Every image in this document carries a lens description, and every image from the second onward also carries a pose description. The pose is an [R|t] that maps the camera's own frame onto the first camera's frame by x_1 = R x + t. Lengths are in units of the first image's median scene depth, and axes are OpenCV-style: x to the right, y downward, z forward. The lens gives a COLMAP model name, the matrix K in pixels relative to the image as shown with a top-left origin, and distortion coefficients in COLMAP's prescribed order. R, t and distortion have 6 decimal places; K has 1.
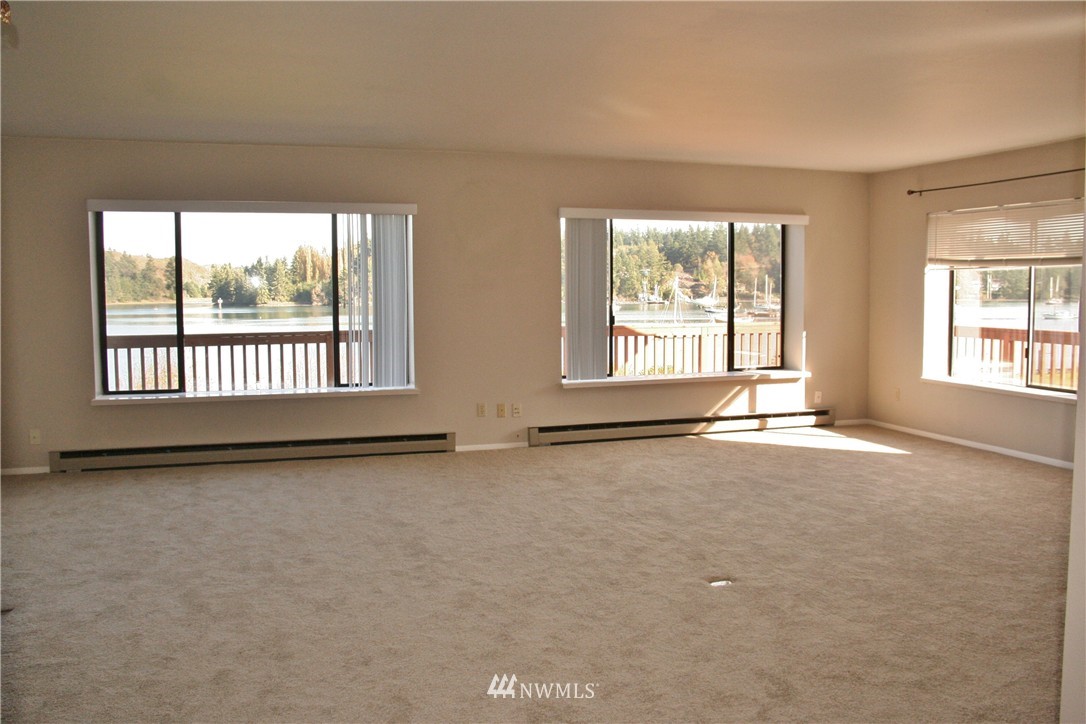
lens RADIAL K [[898.1, 0, 558.3], [0, 898.1, 351.4], [0, 0, 1]] dist [-0.171067, 0.154440]
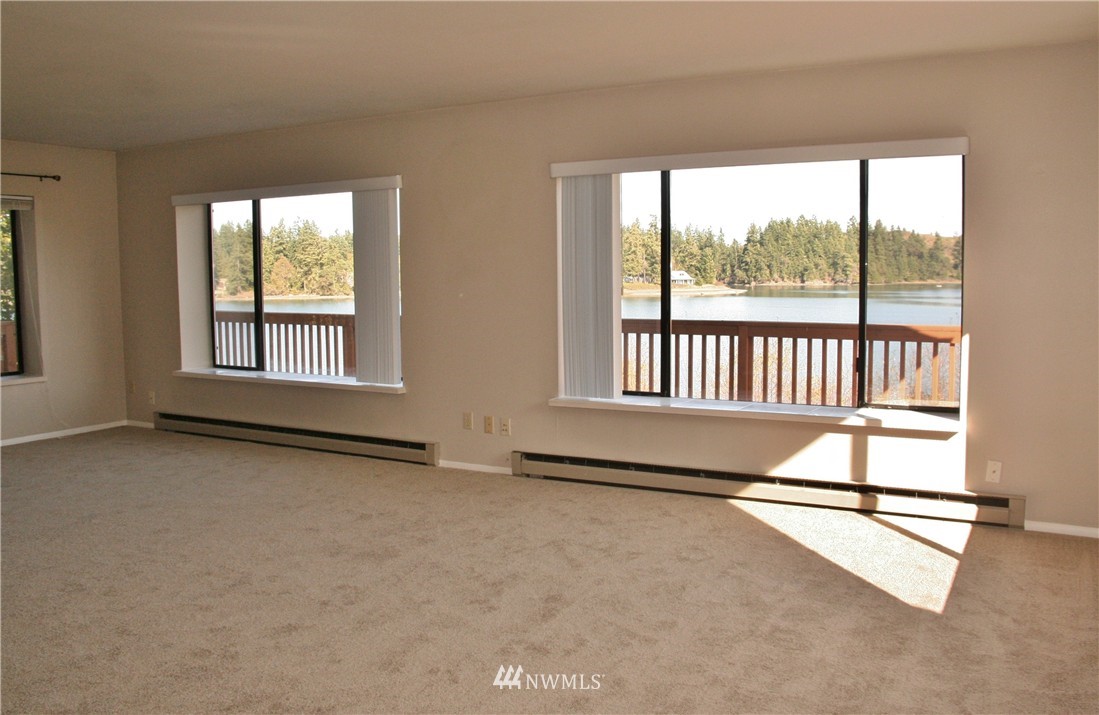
lens RADIAL K [[924.1, 0, 549.5], [0, 924.1, 357.5], [0, 0, 1]] dist [-0.124994, 0.007640]
pose [[0.665725, 0.066780, -0.743203, 0.632656], [-0.046749, 0.997763, 0.047779, -0.038964], [0.744731, 0.002936, 0.667358, 0.532933]]
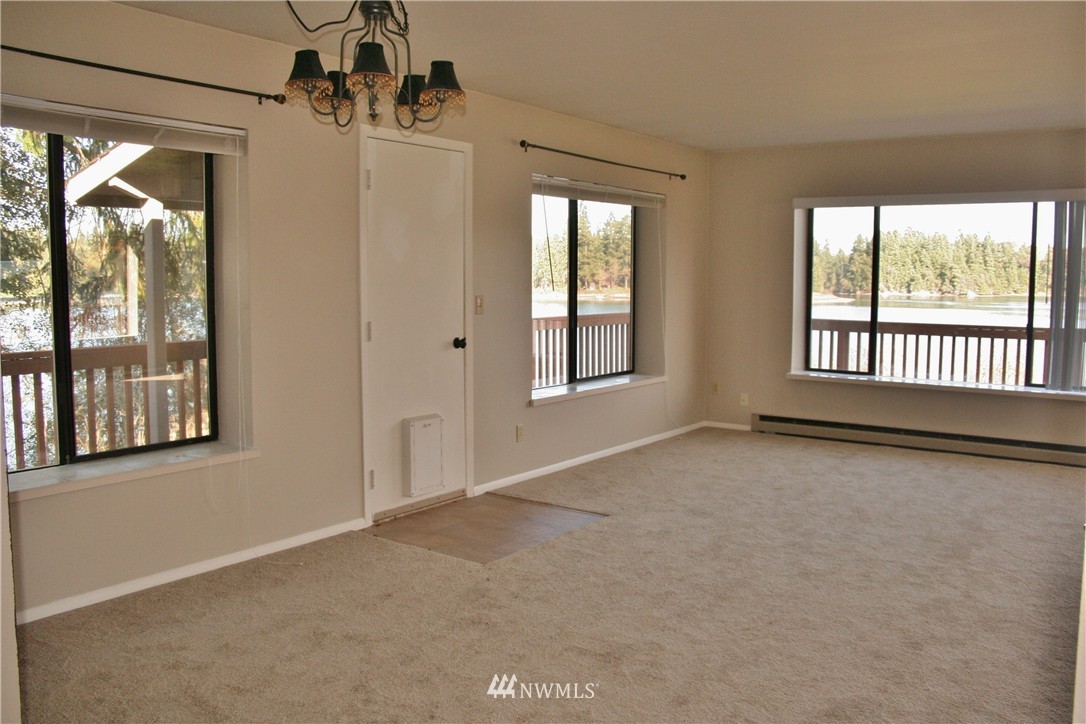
lens RADIAL K [[898.1, 0, 558.3], [0, 898.1, 351.4], [0, 0, 1]] dist [-0.171067, 0.154440]
pose [[0.579323, 0.075681, -0.811577, 0.222590], [-0.067164, 0.996727, 0.045003, -0.005224], [0.812326, 0.028437, 0.582510, 0.062935]]
